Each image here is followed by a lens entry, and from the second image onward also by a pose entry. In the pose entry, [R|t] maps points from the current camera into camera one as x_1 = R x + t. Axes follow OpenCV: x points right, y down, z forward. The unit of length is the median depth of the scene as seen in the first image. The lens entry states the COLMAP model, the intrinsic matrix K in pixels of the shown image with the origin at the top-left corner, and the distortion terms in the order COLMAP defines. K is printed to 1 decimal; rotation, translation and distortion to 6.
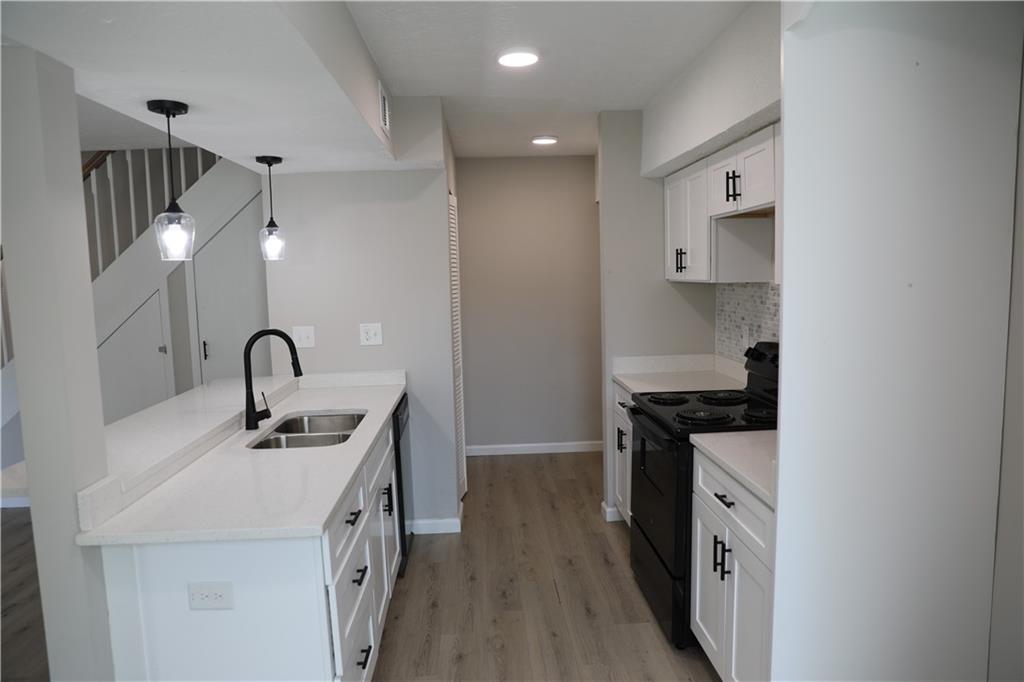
lens RADIAL K [[694.3, 0, 512.1], [0, 694.3, 344.4], [0, 0, 1]] dist [-0.065635, 0.023716]
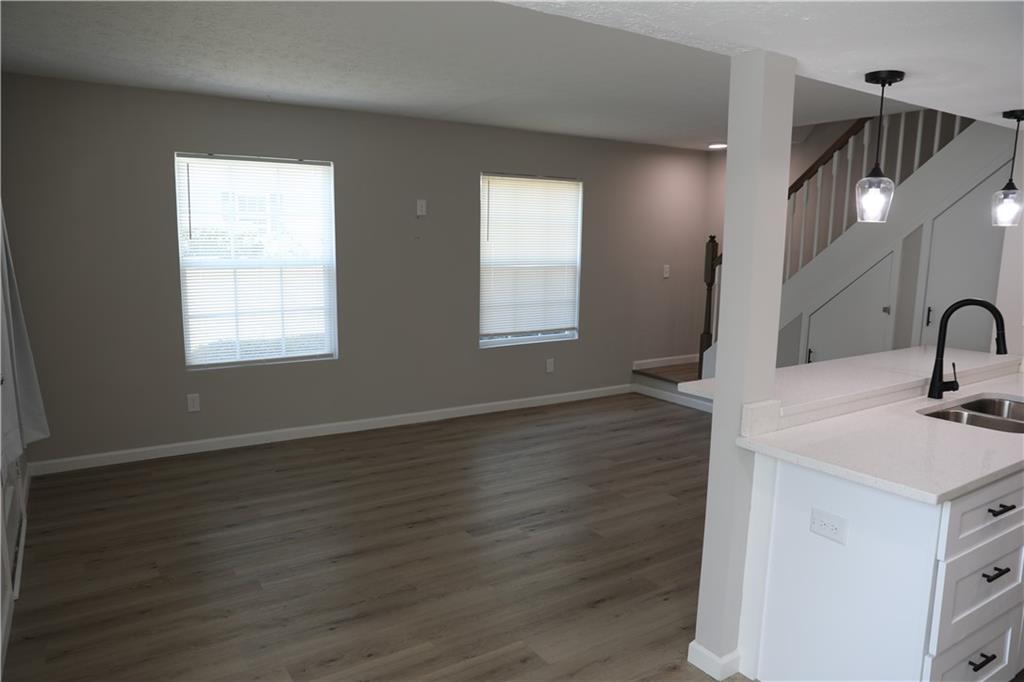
lens RADIAL K [[694.3, 0, 502.3], [0, 694.3, 343.2], [0, 0, 1]] dist [-0.065635, 0.023716]
pose [[0.495802, 0.165463, -0.852527, 0.127657], [-0.120296, 0.985303, 0.121273, 0.003090], [0.860063, 0.042428, 0.508420, -0.024734]]
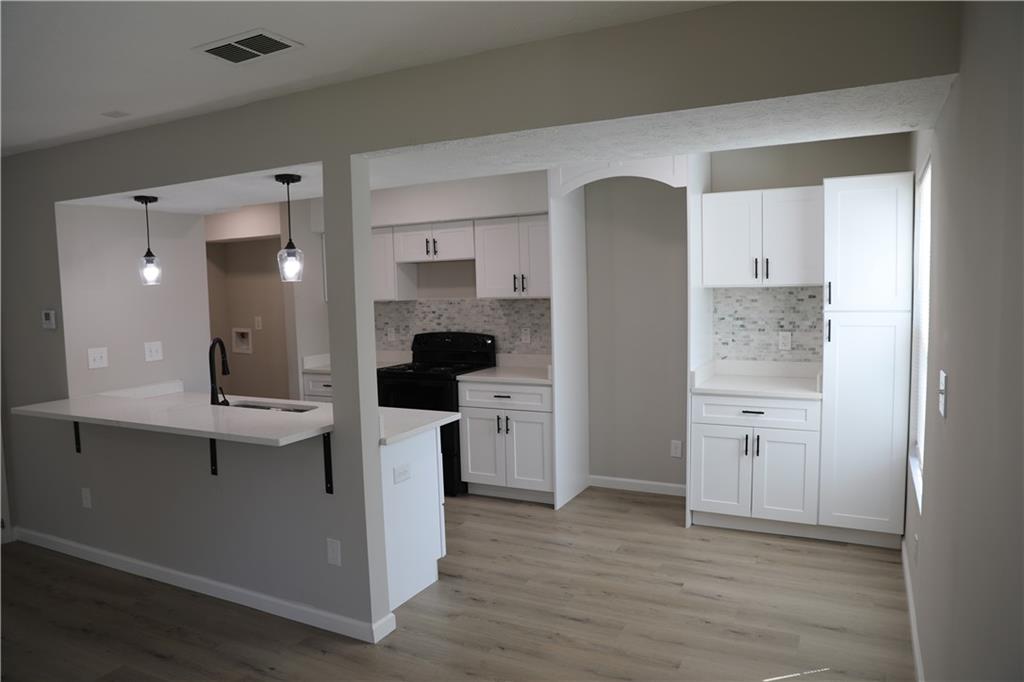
lens RADIAL K [[694.3, 0, 510.3], [0, 694.3, 344.0], [0, 0, 1]] dist [-0.065635, 0.023716]
pose [[0.511354, -0.061667, 0.857154, -1.194259], [0.110071, 0.993907, 0.005840, 0.043060], [-0.852292, 0.091361, 0.515026, -0.122136]]
